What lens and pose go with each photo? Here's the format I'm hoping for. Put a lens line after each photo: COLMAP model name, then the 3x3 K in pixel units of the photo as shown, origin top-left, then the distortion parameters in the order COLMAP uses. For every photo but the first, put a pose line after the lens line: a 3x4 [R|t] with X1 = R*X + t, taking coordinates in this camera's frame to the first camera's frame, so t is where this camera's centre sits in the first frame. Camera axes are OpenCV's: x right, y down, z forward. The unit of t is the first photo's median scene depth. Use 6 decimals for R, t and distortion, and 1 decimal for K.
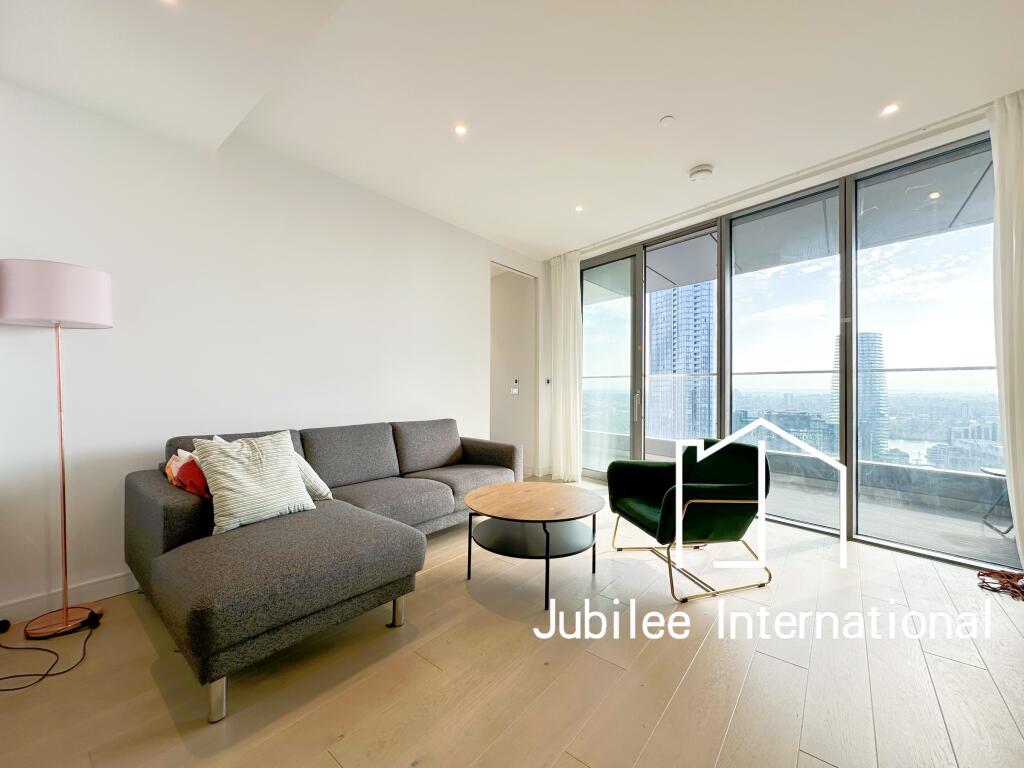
lens RADIAL K [[412.8, 0, 514.7], [0, 412.8, 385.3], [0, 0, 1]] dist [-0.006975, 0.001407]
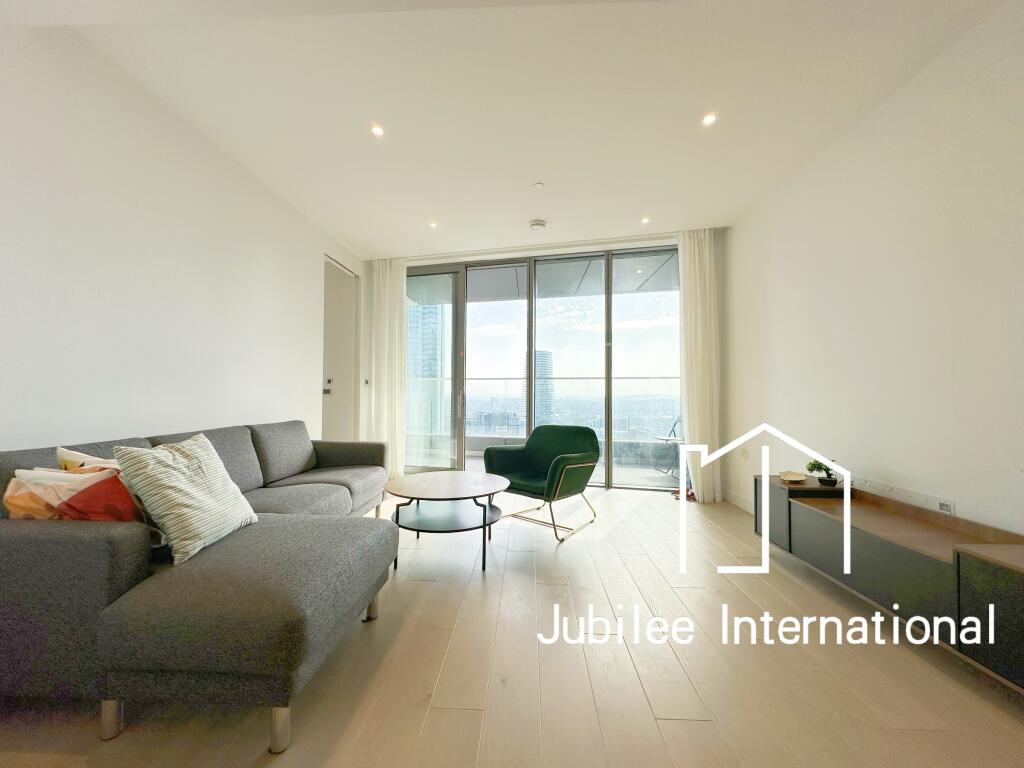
lens RADIAL K [[412.8, 0, 515.6], [0, 412.8, 383.9], [0, 0, 1]] dist [-0.006975, 0.001407]
pose [[0.796263, 0.012223, 0.604827, -0.354839], [-0.002616, 0.999856, -0.016761, 0.016427], [-0.604945, 0.011764, 0.796181, -0.005676]]
